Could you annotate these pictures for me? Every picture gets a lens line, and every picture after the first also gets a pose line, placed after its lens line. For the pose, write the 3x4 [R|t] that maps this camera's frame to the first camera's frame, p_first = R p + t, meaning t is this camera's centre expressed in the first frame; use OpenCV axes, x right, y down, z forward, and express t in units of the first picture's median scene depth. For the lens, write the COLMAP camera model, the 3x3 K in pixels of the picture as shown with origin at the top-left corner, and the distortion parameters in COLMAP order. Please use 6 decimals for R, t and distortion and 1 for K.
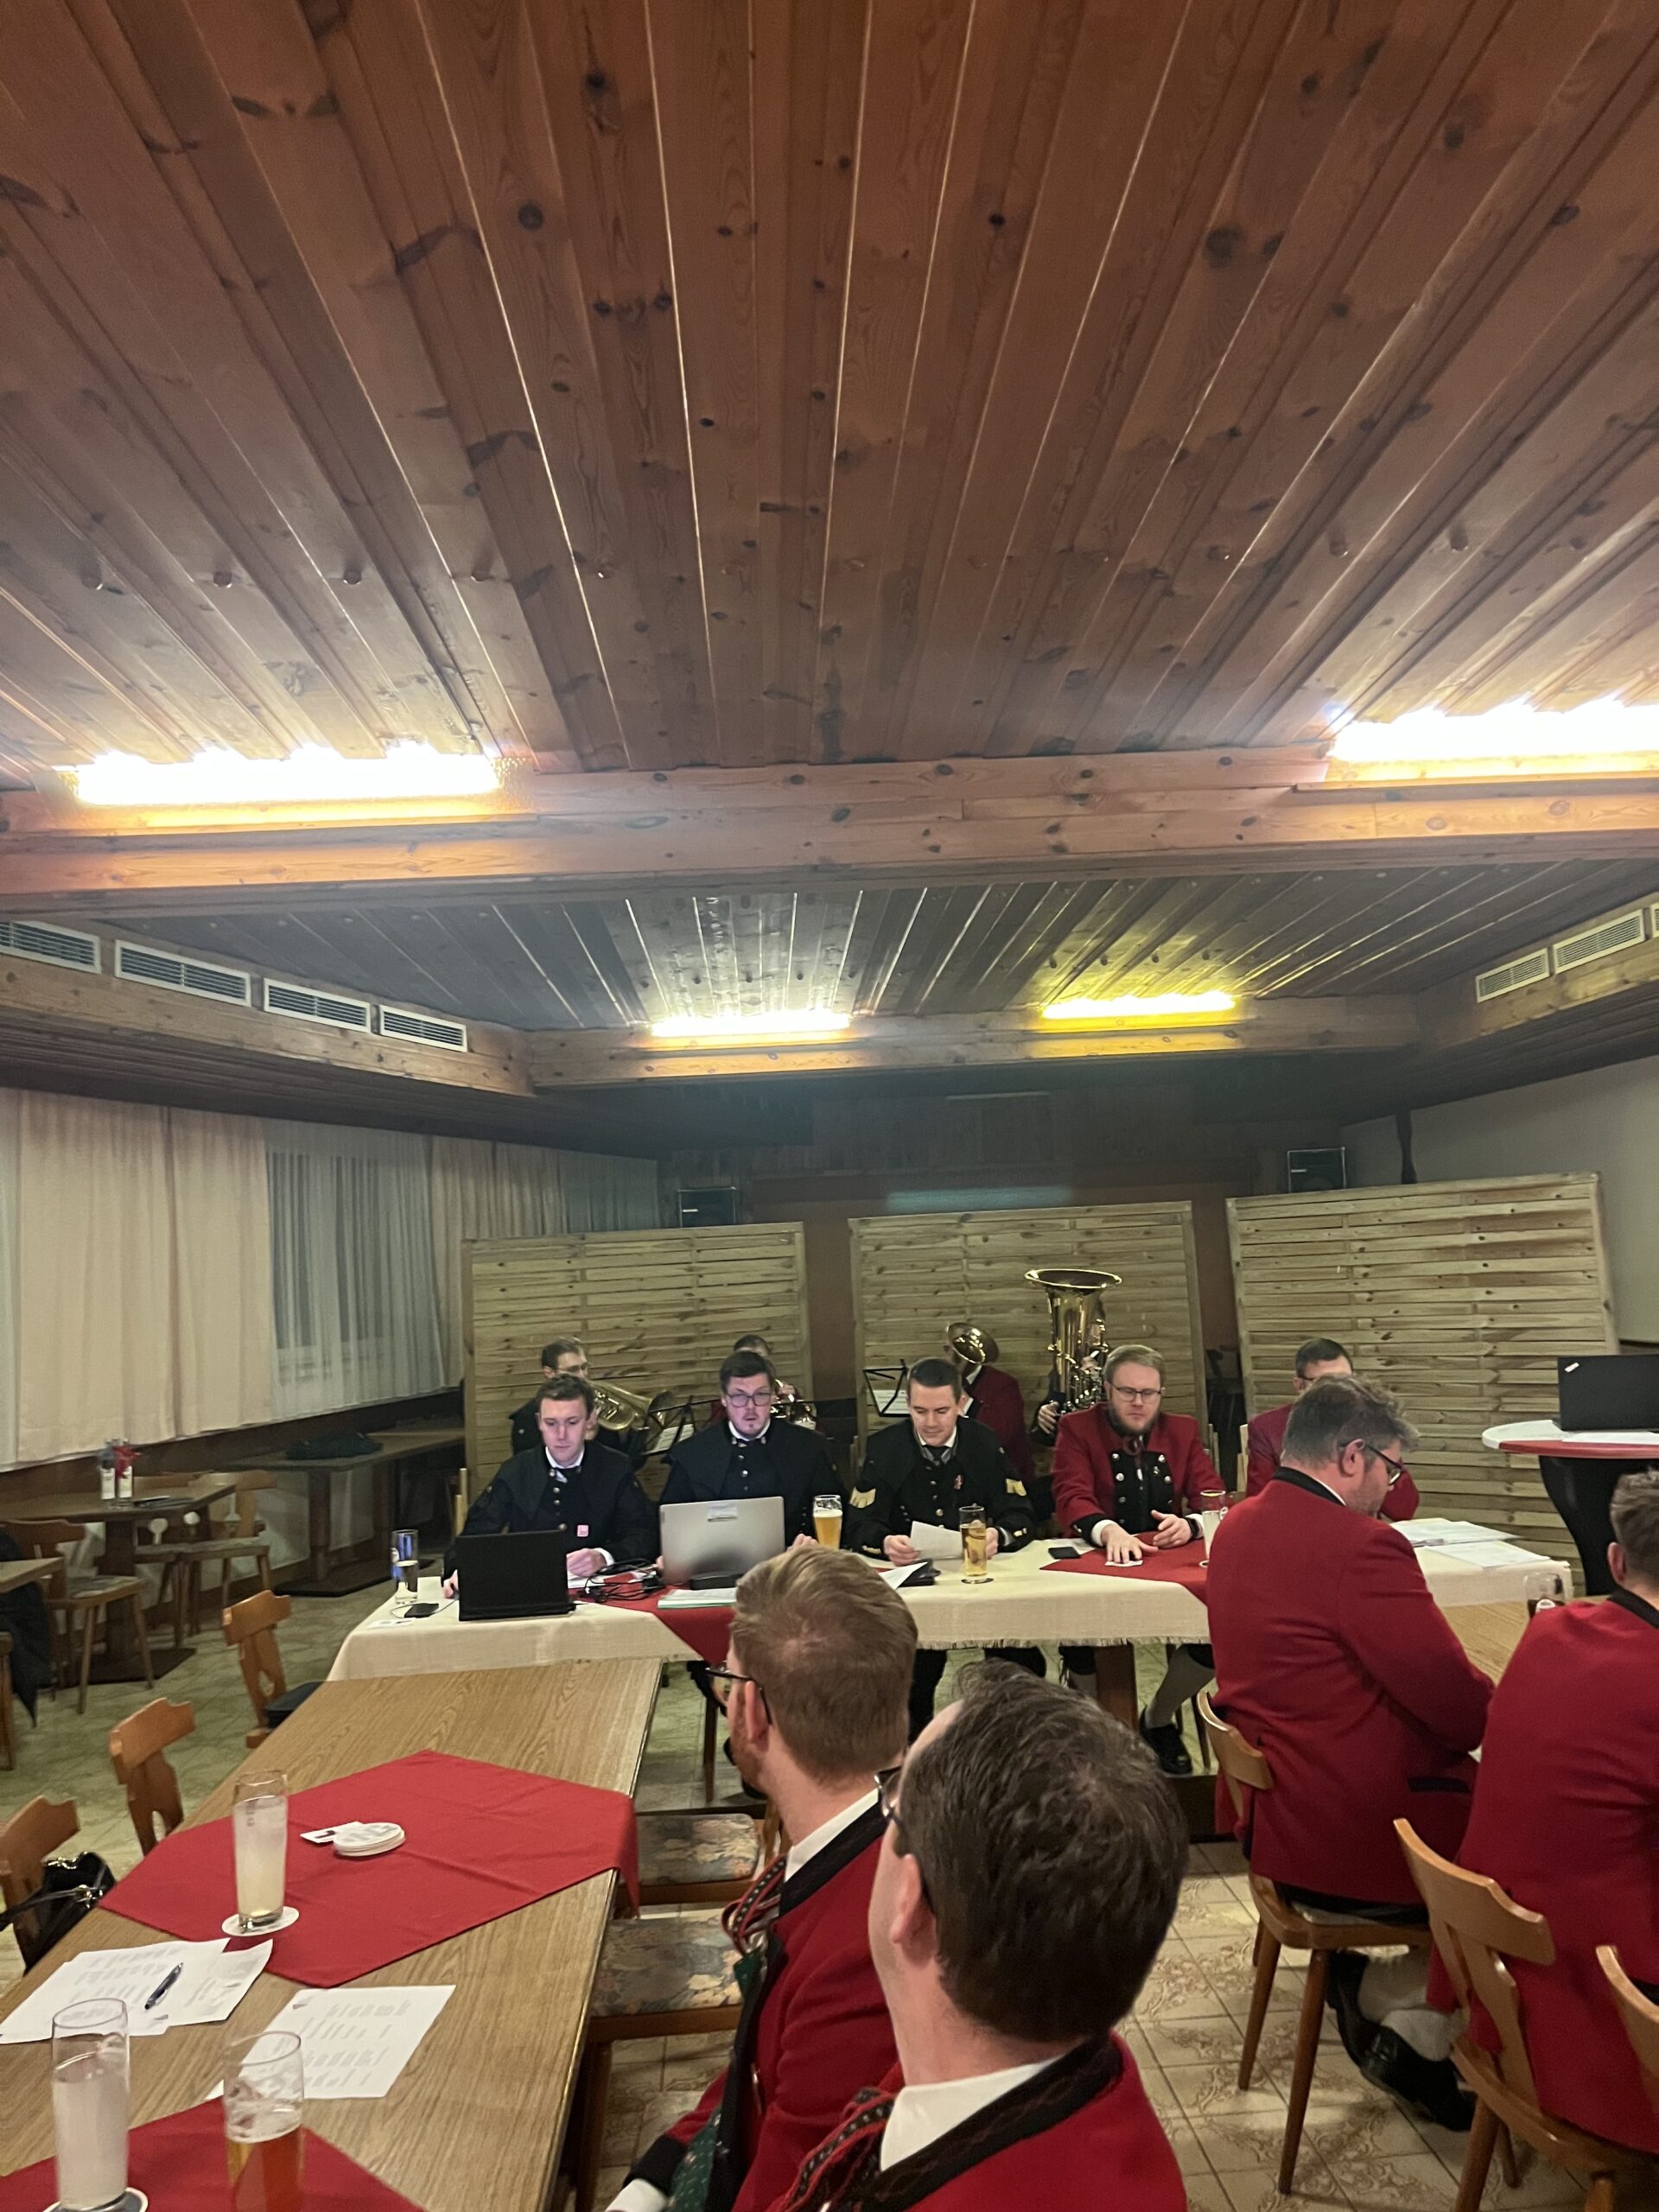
lens RADIAL K [[1671.3, 0, 845.9], [0, 1671.3, 1106.7], [0, 0, 1]] dist [0.042642, -0.054704]
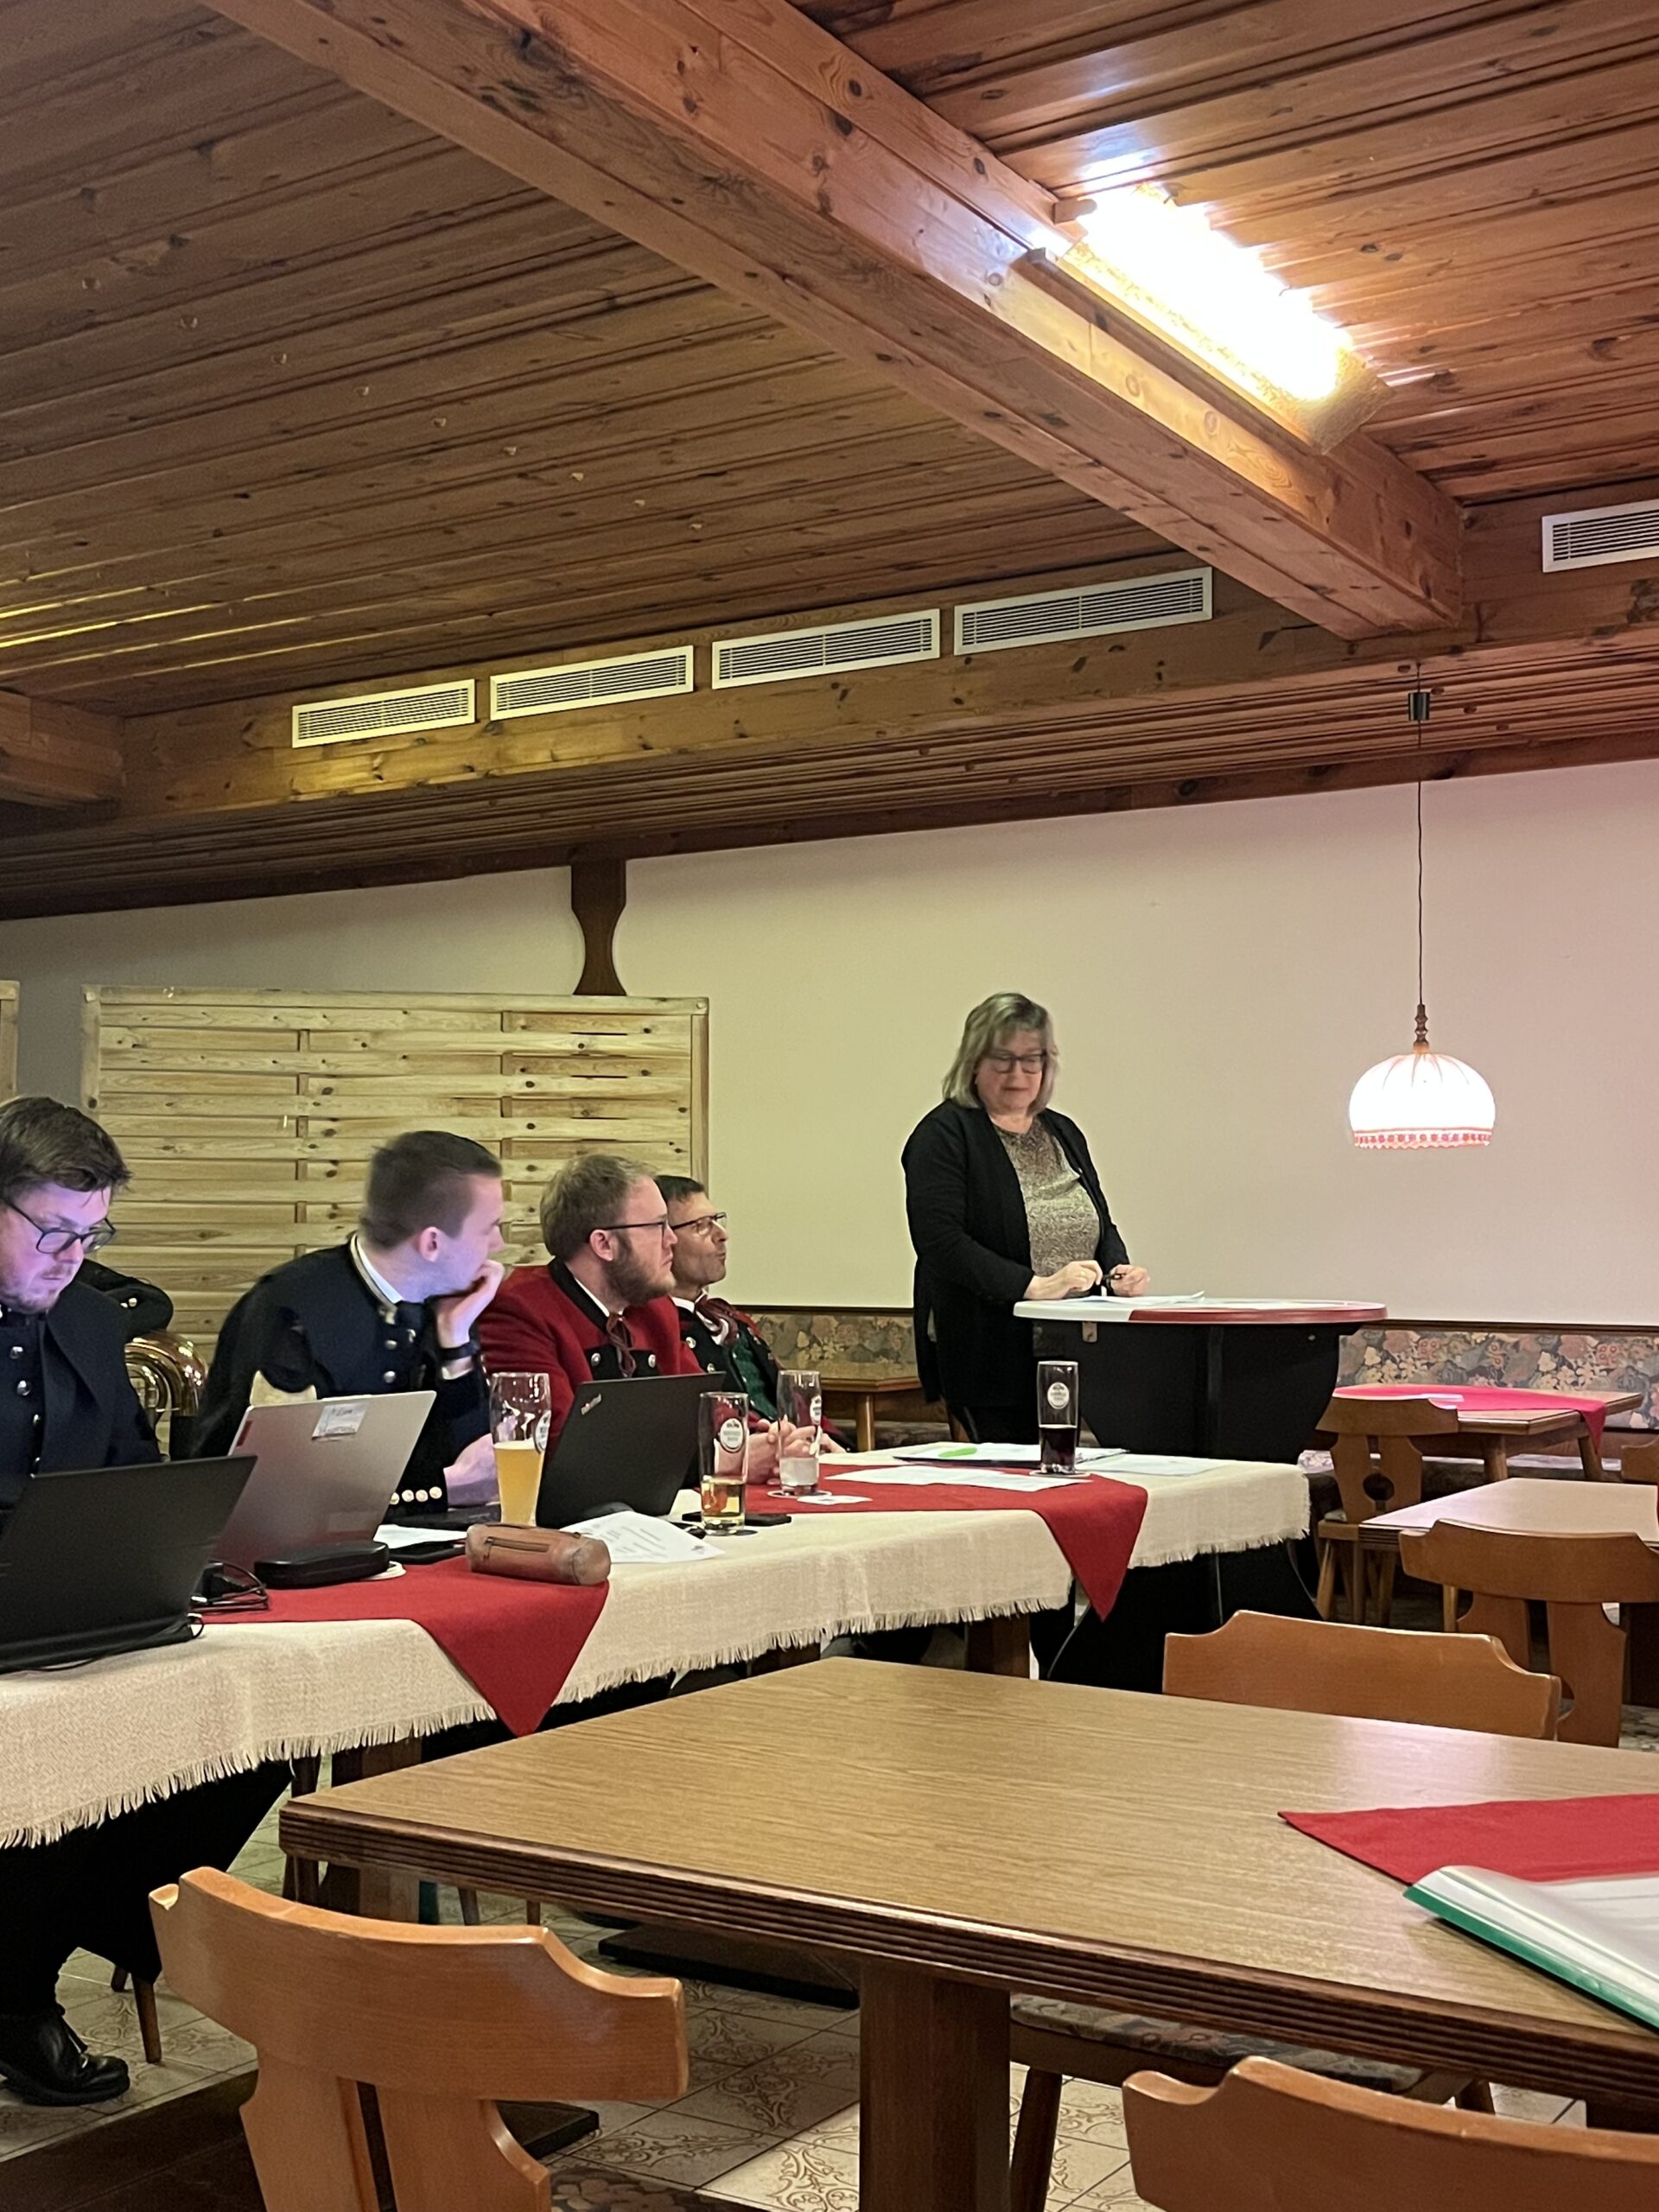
lens RADIAL K [[2528.2, 0, 829.5], [0, 2528.2, 1106.0], [0, 0, 1]] dist [0.125314, -0.377420]
pose [[0.580246, 0.096146, 0.808746, -0.340244], [-0.107497, 0.993361, -0.040968, 0.113222], [-0.807316, -0.063166, 0.586729, 0.330560]]
